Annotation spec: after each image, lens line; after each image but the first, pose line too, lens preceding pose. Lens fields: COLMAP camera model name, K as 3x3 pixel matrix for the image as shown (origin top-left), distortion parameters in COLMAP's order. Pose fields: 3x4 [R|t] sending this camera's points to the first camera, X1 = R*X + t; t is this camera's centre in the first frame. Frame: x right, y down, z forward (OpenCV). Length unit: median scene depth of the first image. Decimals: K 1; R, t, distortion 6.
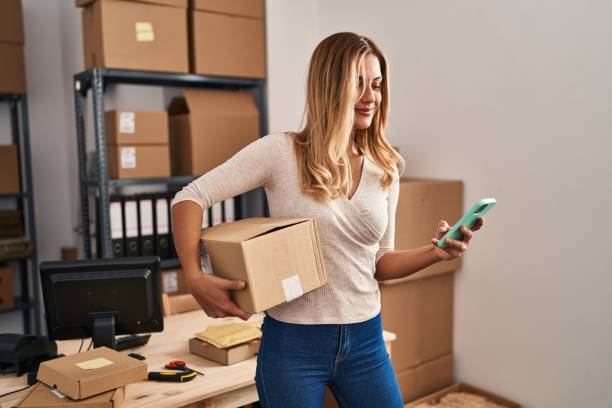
lens RADIAL K [[592.1, 0, 305.0], [0, 592.1, 204.5], [0, 0, 1]] dist [0.016330, 0.000000]
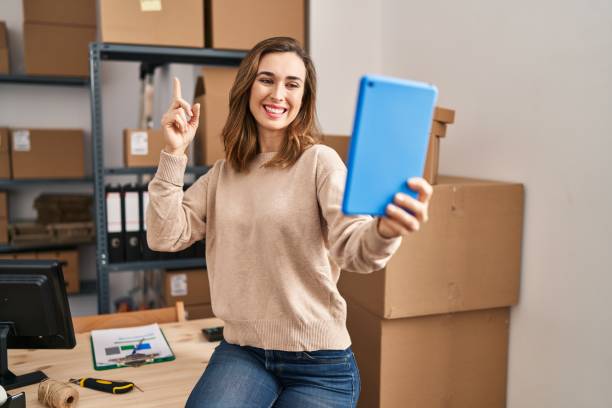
lens RADIAL K [[592.1, 0, 311.9], [0, 592.1, 193.8], [0, 0, 1]] dist [0.016330, 0.000000]
pose [[0.955932, 0.046825, -0.289830, 0.234468], [-0.047702, 0.998853, 0.004043, -0.019821], [0.289687, 0.009961, 0.957070, 0.232118]]
